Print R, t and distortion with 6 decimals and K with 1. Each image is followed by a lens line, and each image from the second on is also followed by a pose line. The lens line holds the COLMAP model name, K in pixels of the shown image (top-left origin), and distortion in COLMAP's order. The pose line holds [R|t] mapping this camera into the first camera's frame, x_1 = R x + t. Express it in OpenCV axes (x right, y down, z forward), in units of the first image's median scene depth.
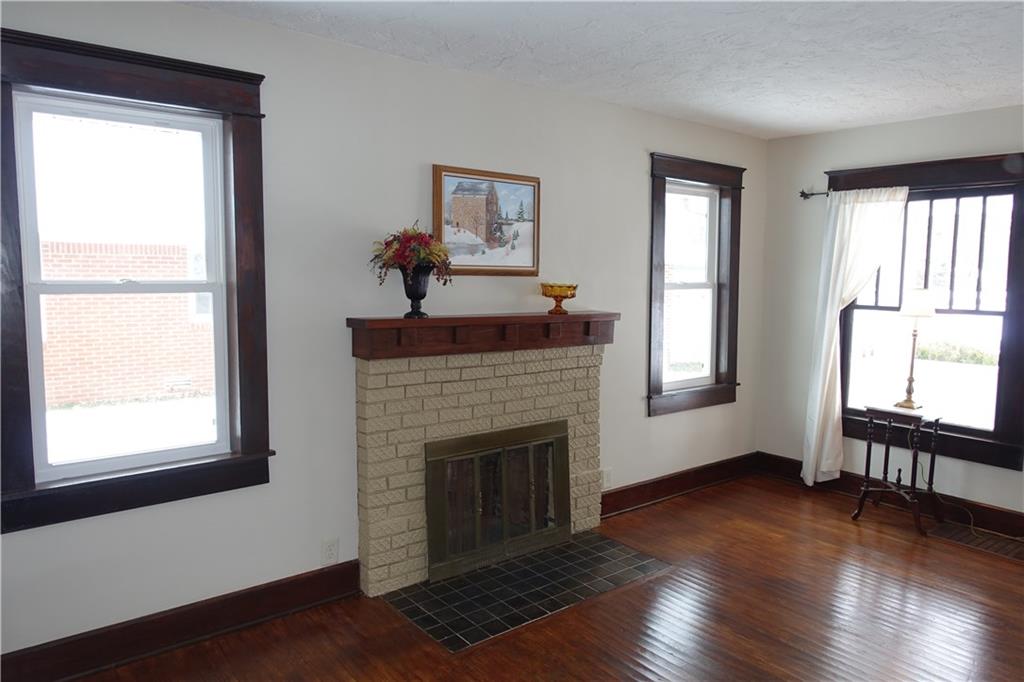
lens RADIAL K [[707.1, 0, 511.2], [0, 707.1, 342.5], [0, 0, 1]] dist [0.002447, -0.003622]
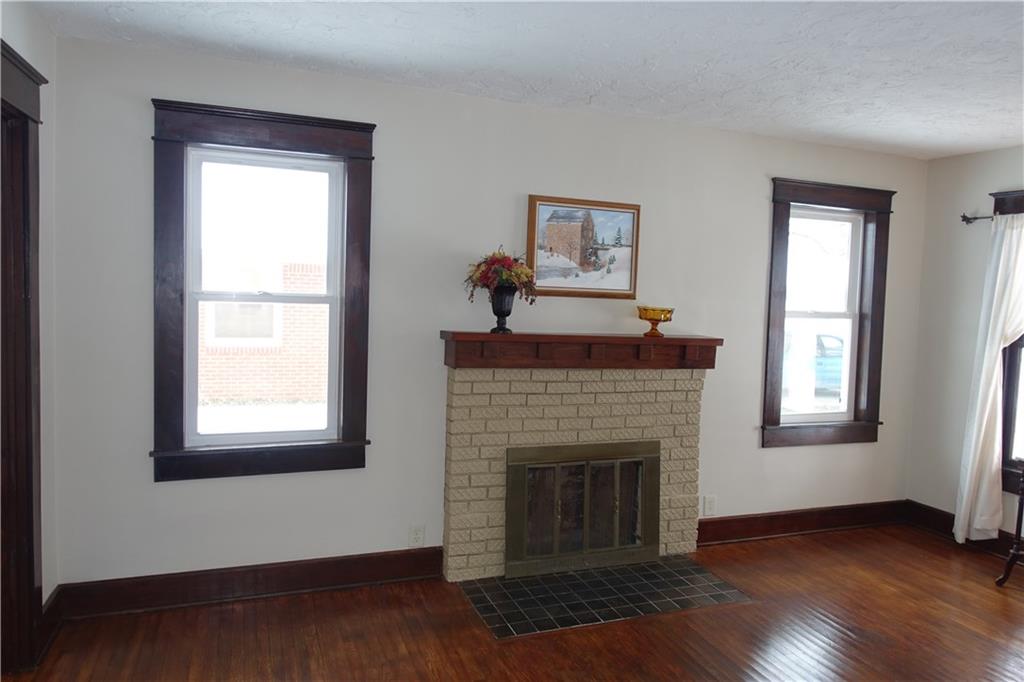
lens RADIAL K [[707.1, 0, 512.7], [0, 707.1, 341.0], [0, 0, 1]] dist [0.002447, -0.003622]
pose [[0.951996, 0.044154, -0.302908, 0.187743], [-0.055568, 0.998029, -0.029163, 0.007496], [0.301024, 0.044595, 0.952573, -0.040117]]
